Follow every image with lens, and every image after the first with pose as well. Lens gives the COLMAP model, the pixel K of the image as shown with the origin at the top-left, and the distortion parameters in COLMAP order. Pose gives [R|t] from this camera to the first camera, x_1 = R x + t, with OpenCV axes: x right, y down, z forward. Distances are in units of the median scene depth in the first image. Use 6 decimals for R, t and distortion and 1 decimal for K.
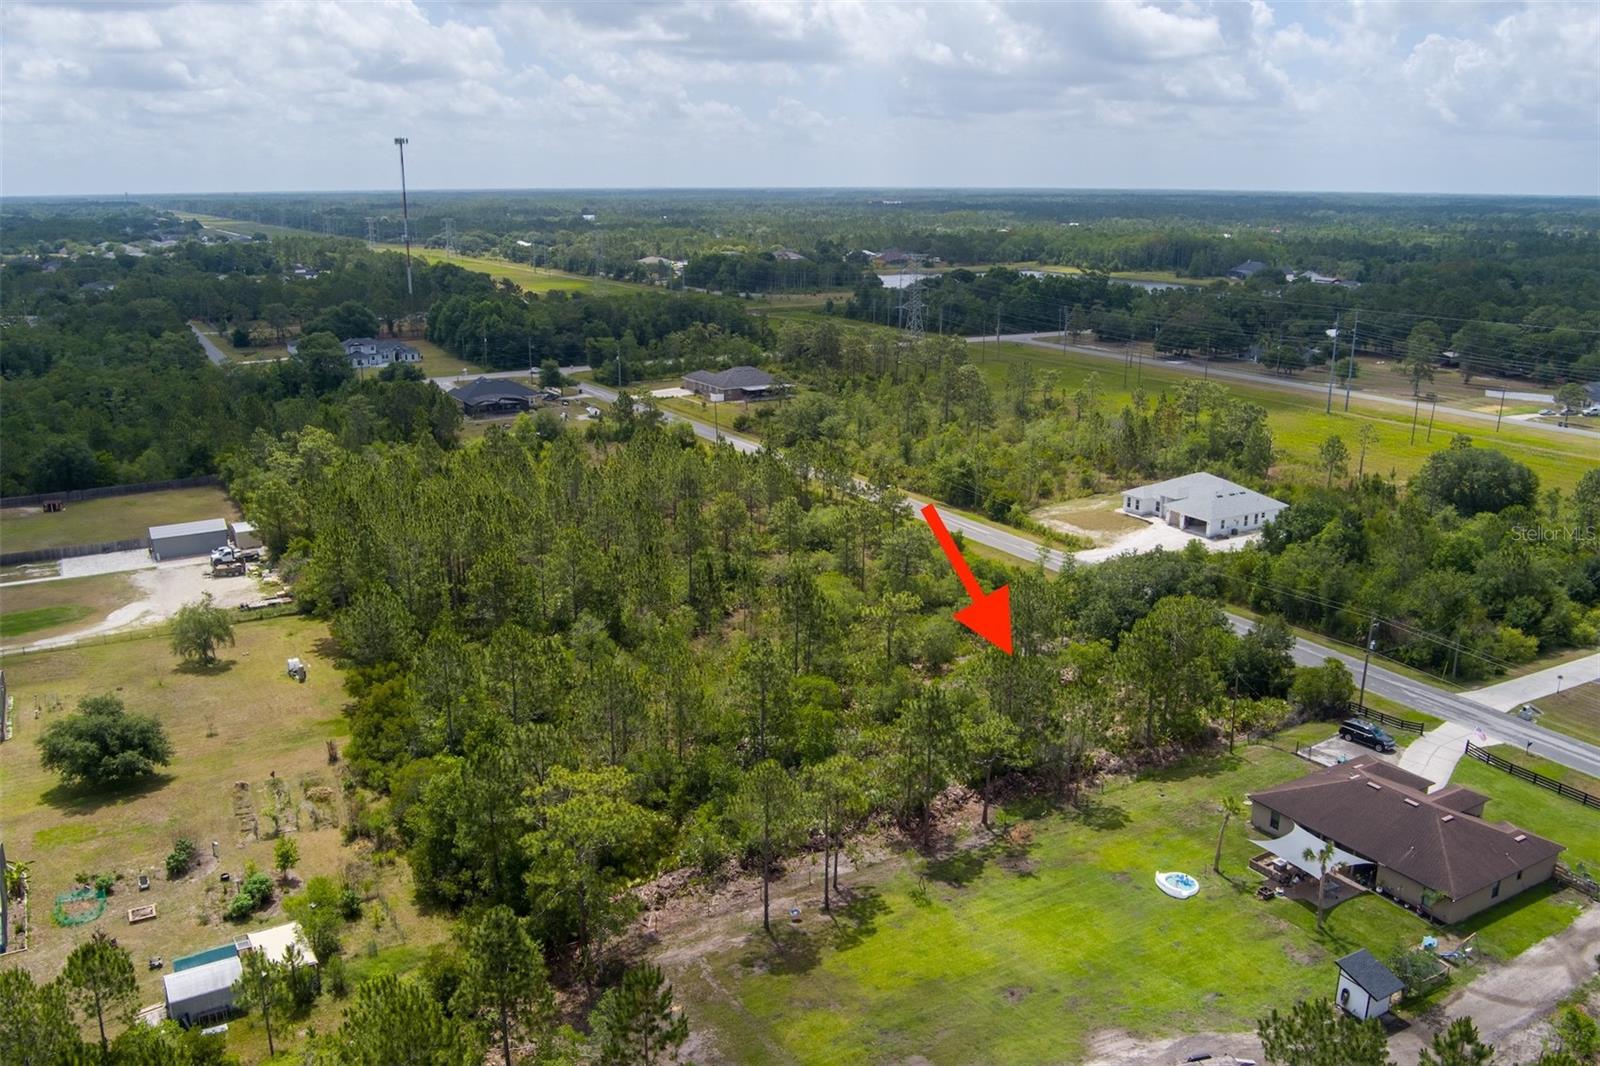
lens RADIAL K [[1294.6, 0, 800.9], [0, 1294.6, 520.2], [0, 0, 1]] dist [-0.074419, 0.022388]
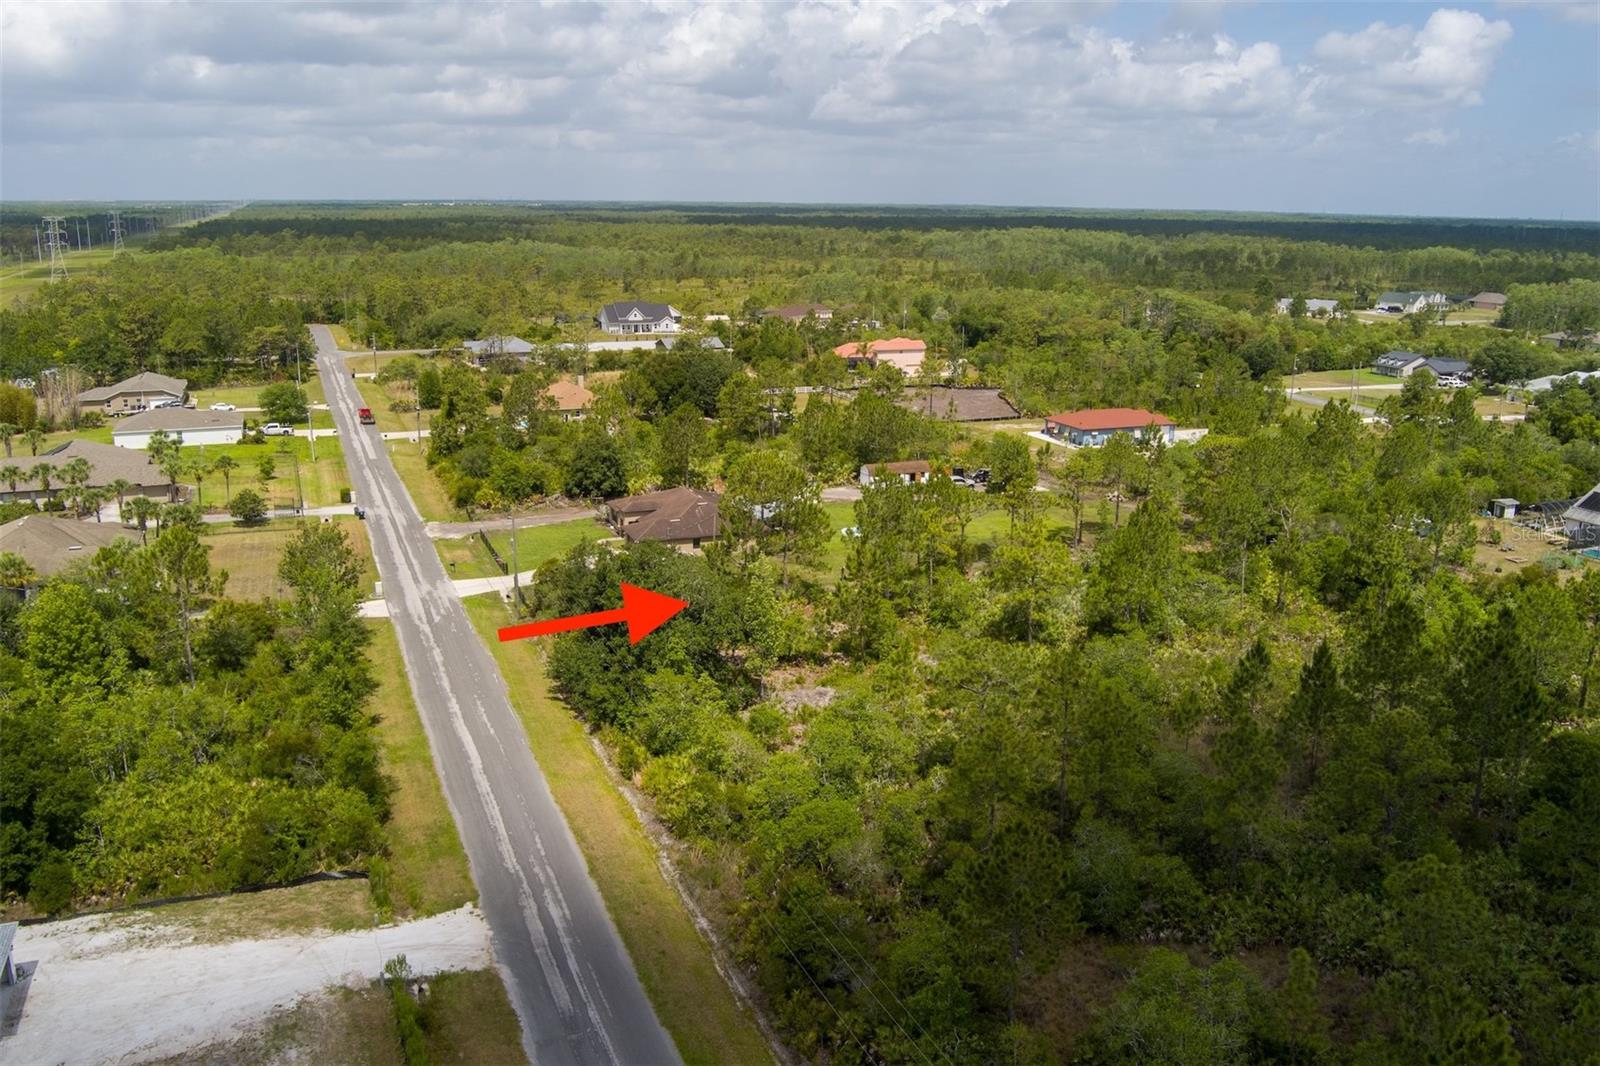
lens RADIAL K [[1294.6, 0, 799.3], [0, 1294.6, 523.0], [0, 0, 1]] dist [-0.074419, 0.022388]
pose [[-0.989725, -0.046226, 0.135306, 0.068547], [0.024559, 0.877276, 0.479358, -0.227827], [-0.140859, 0.477756, -0.867126, 1.112060]]
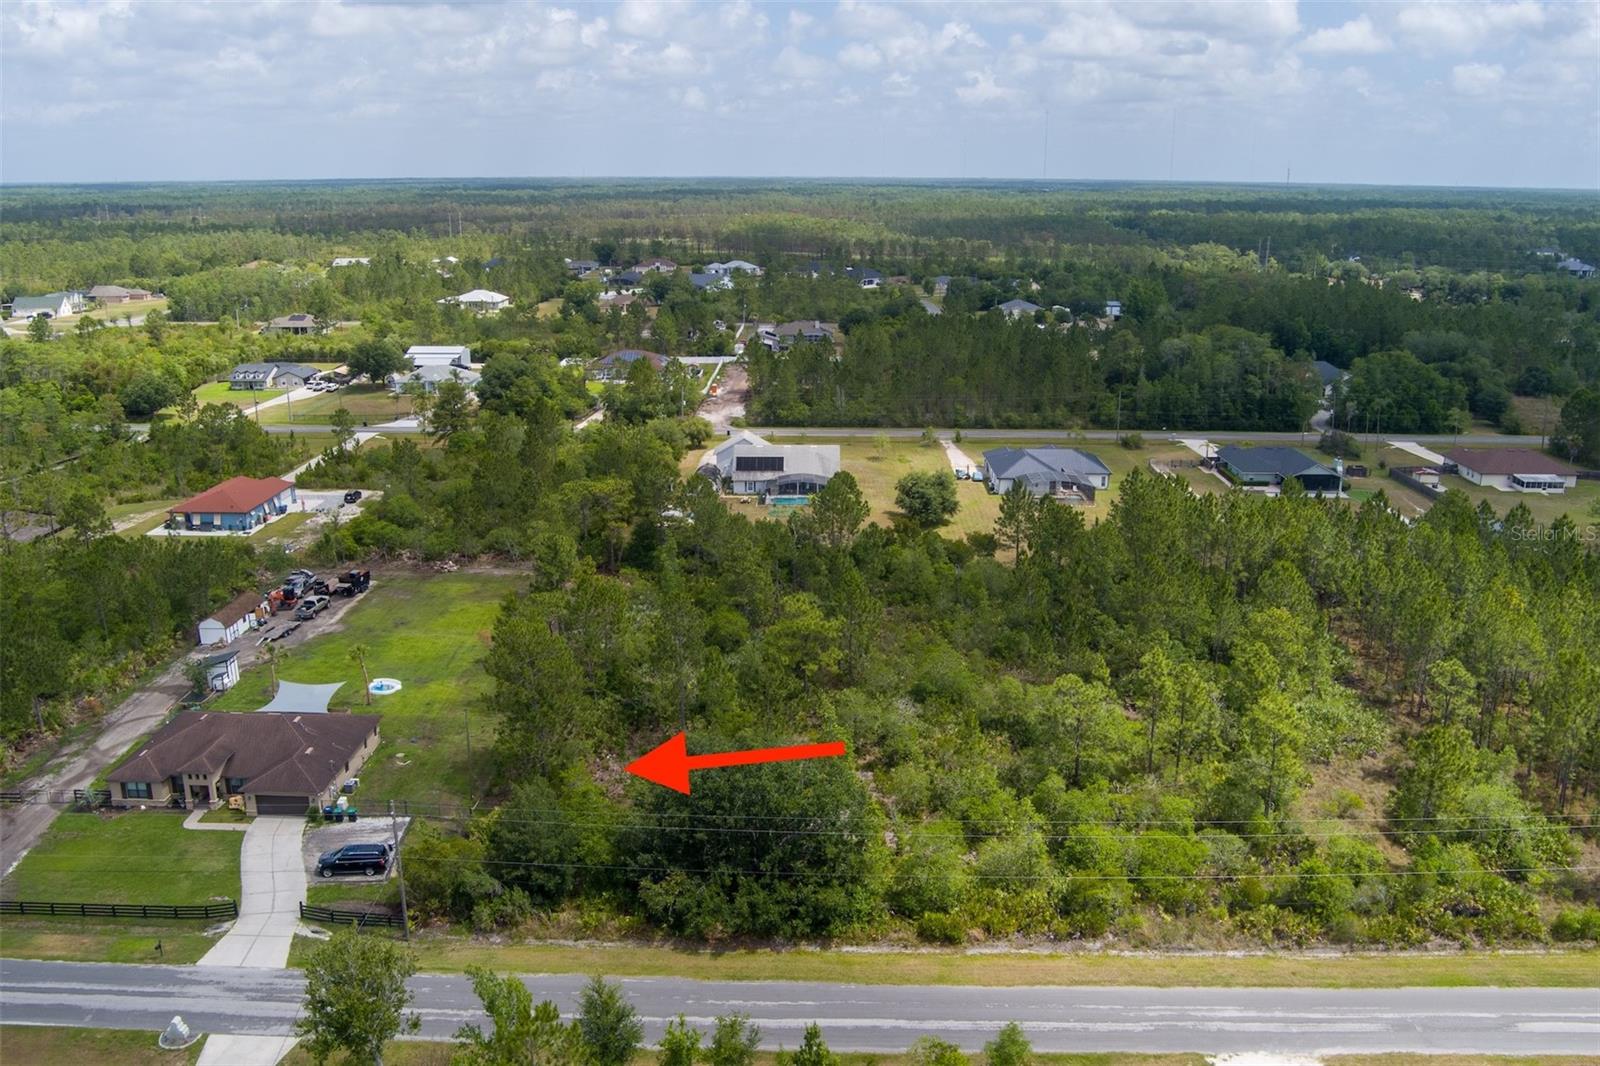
lens RADIAL K [[1294.6, 0, 802.1], [0, 1294.6, 522.3], [0, 0, 1]] dist [-0.074419, 0.022388]
pose [[-0.520146, 0.221502, -0.824854, 0.531082], [-0.221349, 0.897824, 0.380678, -0.224289], [0.824895, 0.380589, -0.417971, 0.868192]]
